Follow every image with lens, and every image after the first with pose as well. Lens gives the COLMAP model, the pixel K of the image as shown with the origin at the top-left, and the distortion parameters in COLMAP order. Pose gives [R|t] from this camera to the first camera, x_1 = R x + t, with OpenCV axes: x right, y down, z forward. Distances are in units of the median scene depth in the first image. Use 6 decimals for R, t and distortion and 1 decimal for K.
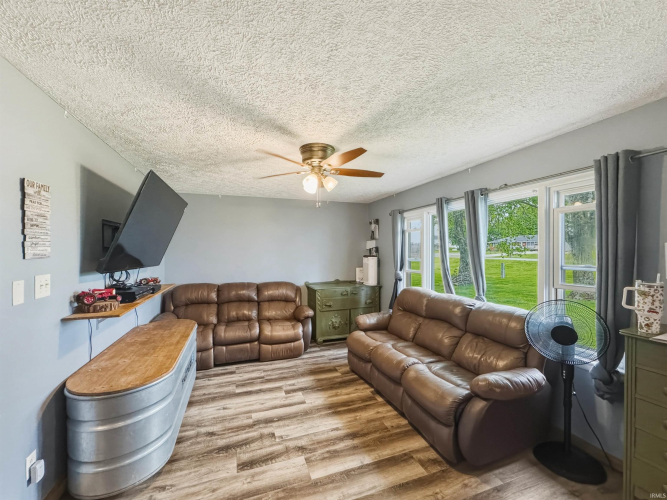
lens RADIAL K [[270.6, 0, 333.0], [0, 270.6, 250.6], [0, 0, 1]] dist [-0.002957, -0.000400]
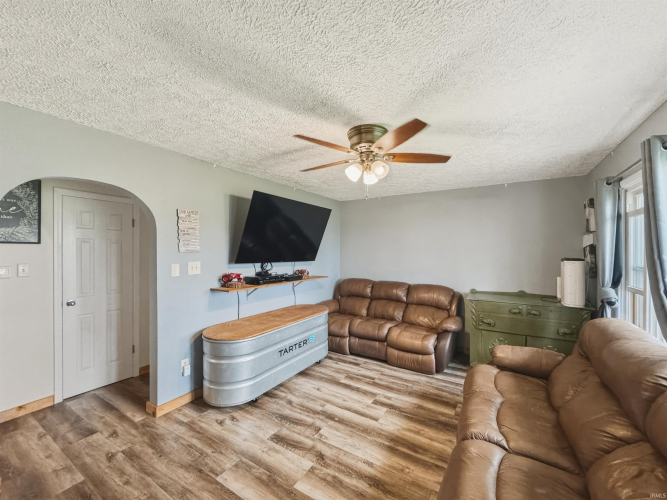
lens RADIAL K [[270.6, 0, 335.8], [0, 270.6, 249.5], [0, 0, 1]] dist [-0.002957, -0.000400]
pose [[0.634414, 0.005885, -0.772971, 0.446208], [-0.007241, 0.999972, 0.001670, -0.000261], [0.772959, 0.004538, 0.634439, 0.296437]]
